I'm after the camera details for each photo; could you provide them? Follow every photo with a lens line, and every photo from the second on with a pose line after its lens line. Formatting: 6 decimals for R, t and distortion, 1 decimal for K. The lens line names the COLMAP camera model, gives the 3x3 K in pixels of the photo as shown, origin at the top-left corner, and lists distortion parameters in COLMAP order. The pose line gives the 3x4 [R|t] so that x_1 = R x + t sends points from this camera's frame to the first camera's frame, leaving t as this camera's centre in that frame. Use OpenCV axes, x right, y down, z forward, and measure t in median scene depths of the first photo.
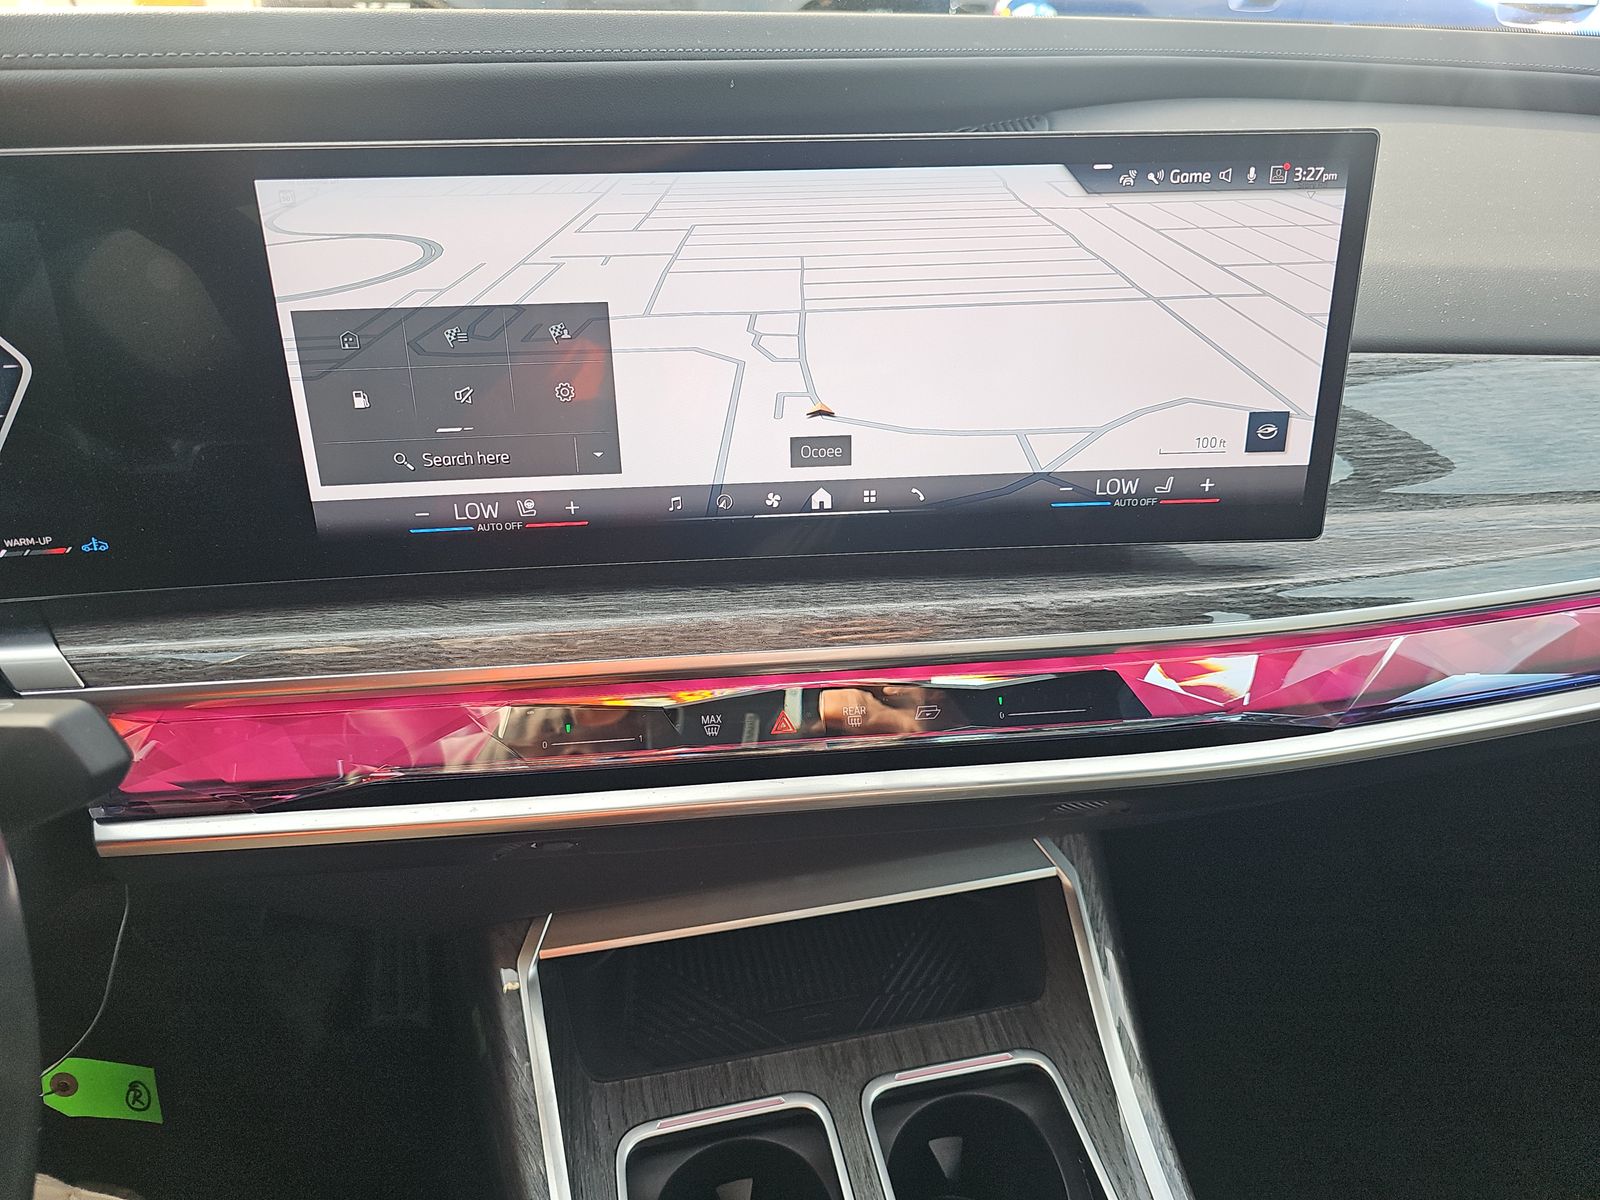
lens RADIAL K [[1076.1, 0, 799.2], [0, 1076.1, 596.5], [0, 0, 1]] dist [0.027838, -0.030714]
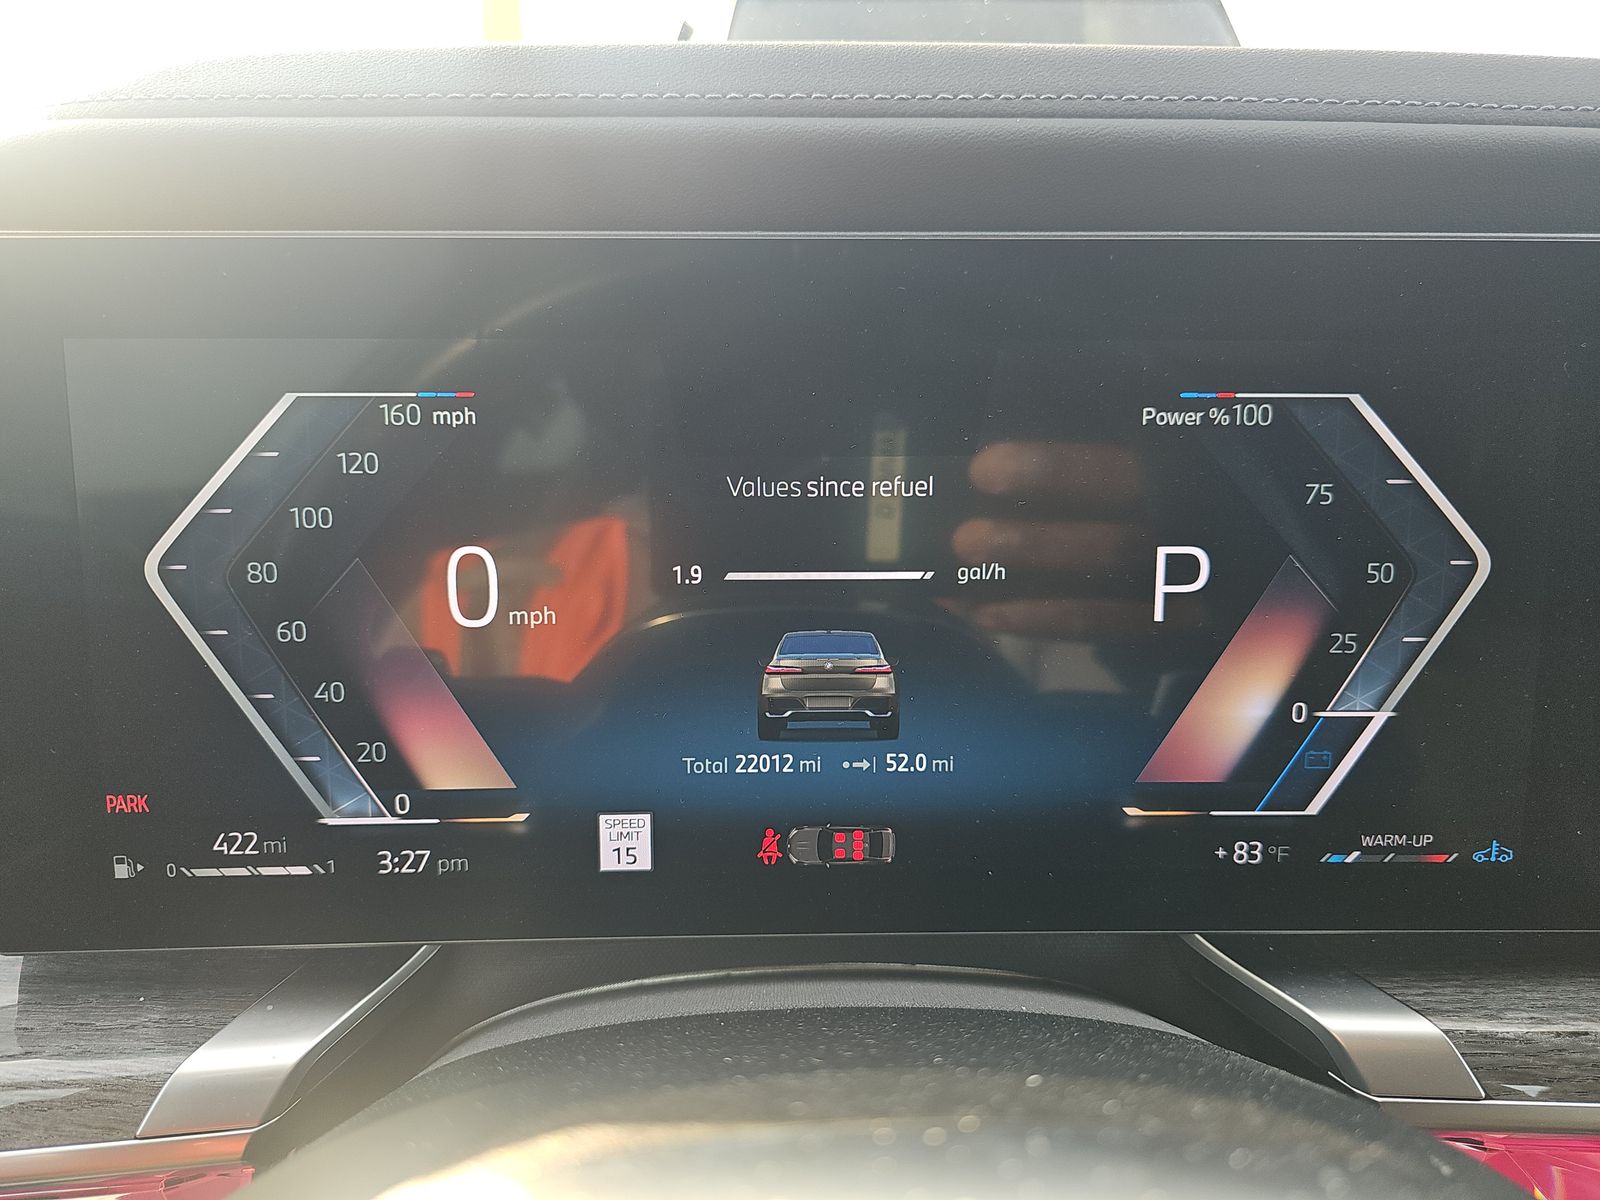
lens RADIAL K [[1076.1, 0, 793.0], [0, 1076.1, 614.7], [0, 0, 1]] dist [0.027838, -0.030714]
pose [[0.991999, 0.054542, -0.113854, -0.964570], [-0.076645, 0.976824, -0.199851, -0.025848], [0.100315, 0.206979, 0.973189, 0.329318]]
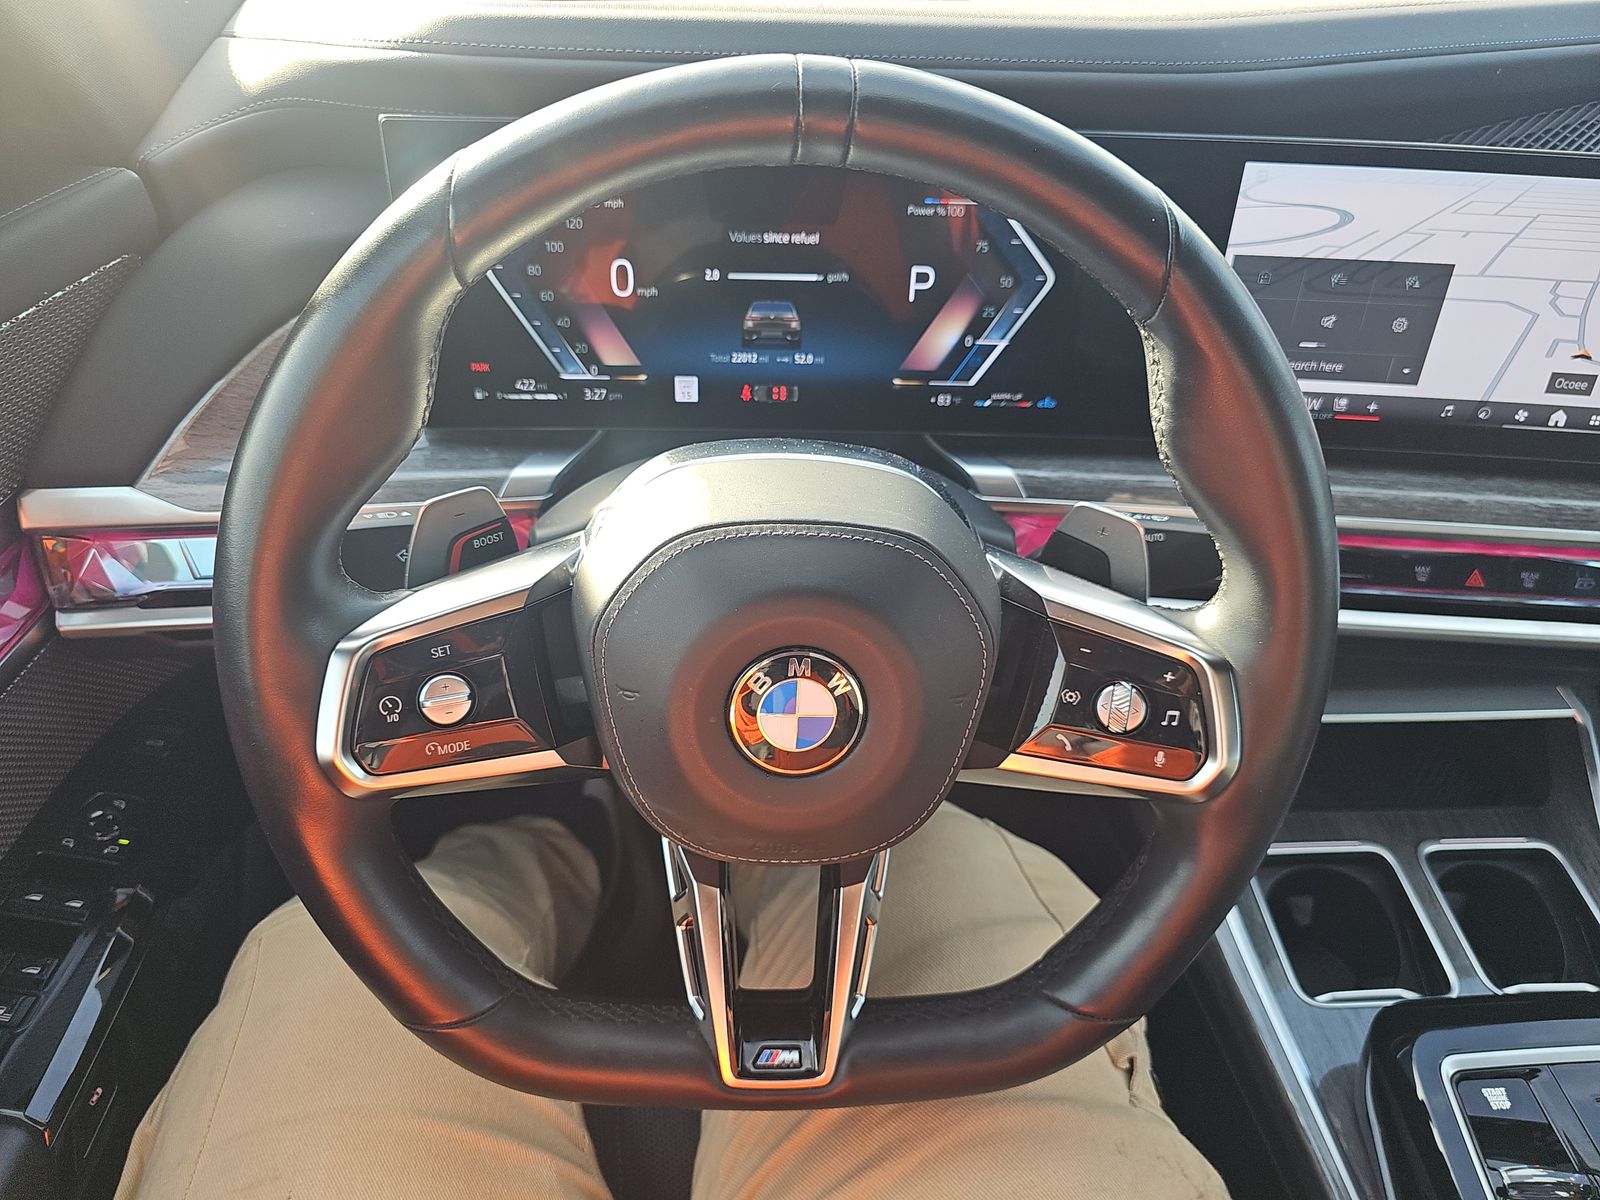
lens RADIAL K [[1076.1, 0, 771.0], [0, 1076.1, 597.3], [0, 0, 1]] dist [0.027838, -0.030714]
pose [[0.986666, 0.121781, -0.107981, -0.816041], [-0.104329, 0.982437, 0.154704, 0.024154], [0.124925, -0.141375, 0.982042, -0.519247]]
